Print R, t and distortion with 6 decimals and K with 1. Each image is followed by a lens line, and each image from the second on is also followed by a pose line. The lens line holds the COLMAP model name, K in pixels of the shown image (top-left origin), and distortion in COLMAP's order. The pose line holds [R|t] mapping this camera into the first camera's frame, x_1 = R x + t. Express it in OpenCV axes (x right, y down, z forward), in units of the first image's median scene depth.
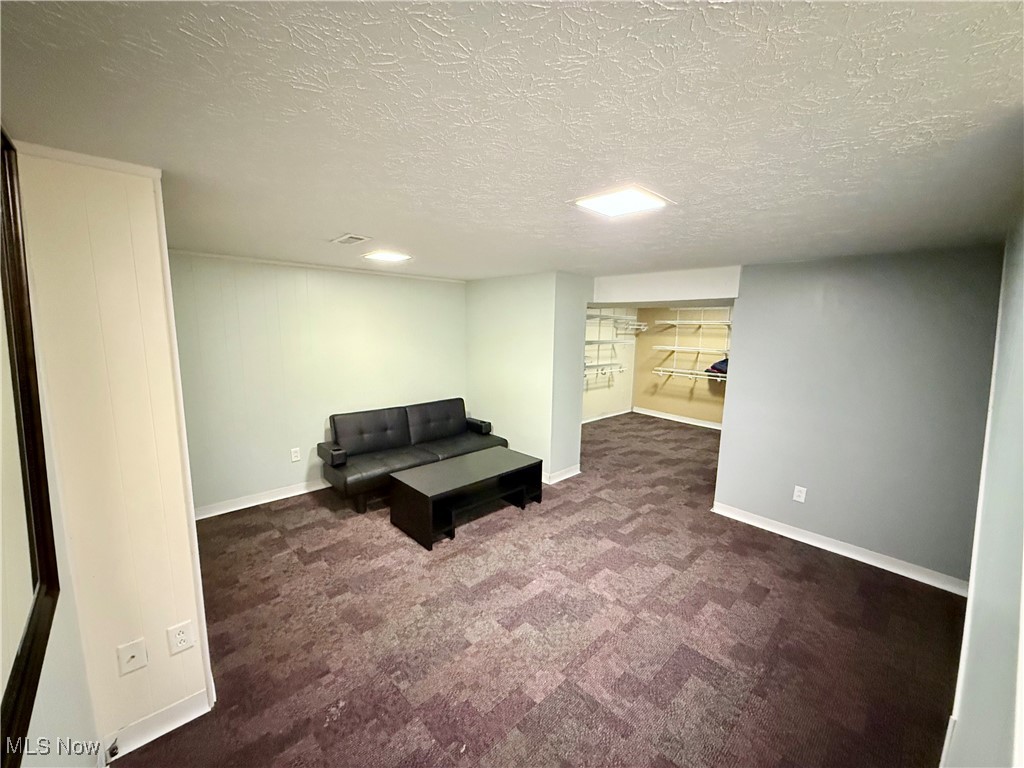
lens RADIAL K [[407.7, 0, 512.1], [0, 407.7, 381.7], [0, 0, 1]] dist [0.000669, -0.000063]
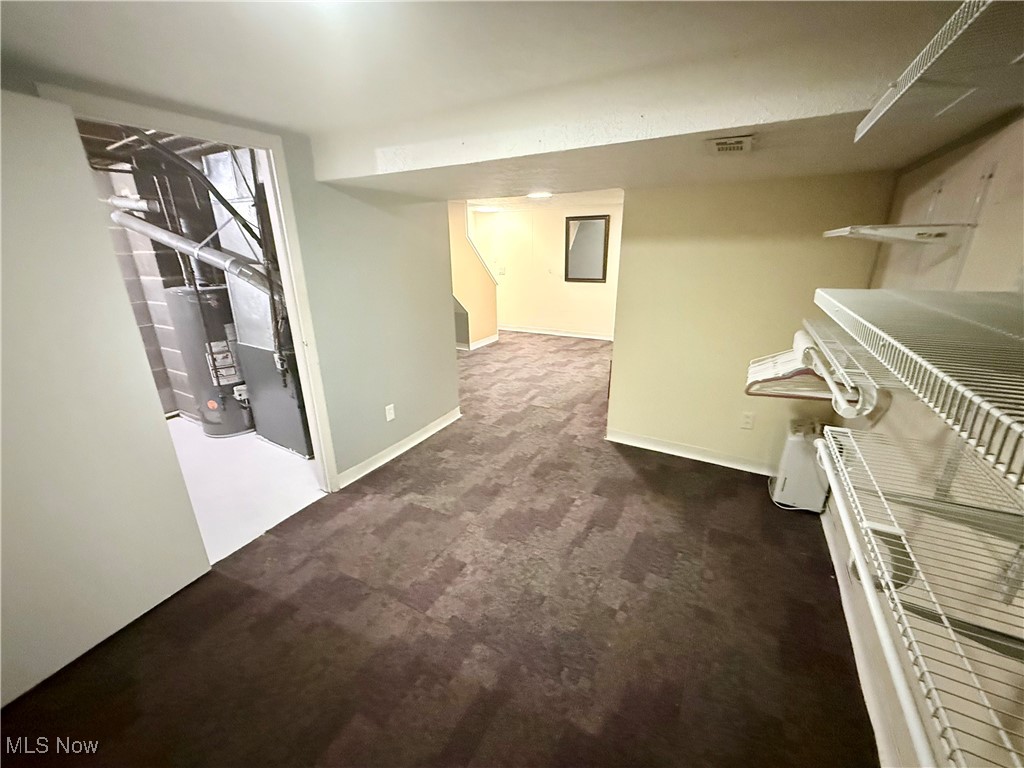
lens RADIAL K [[407.7, 0, 513.6], [0, 407.7, 377.8], [0, 0, 1]] dist [0.000669, -0.000063]
pose [[-0.953487, 0.081752, -0.290137, 0.839477], [-0.051383, 0.904353, 0.423681, -0.289799], [0.297023, 0.418882, -0.858088, 2.430135]]
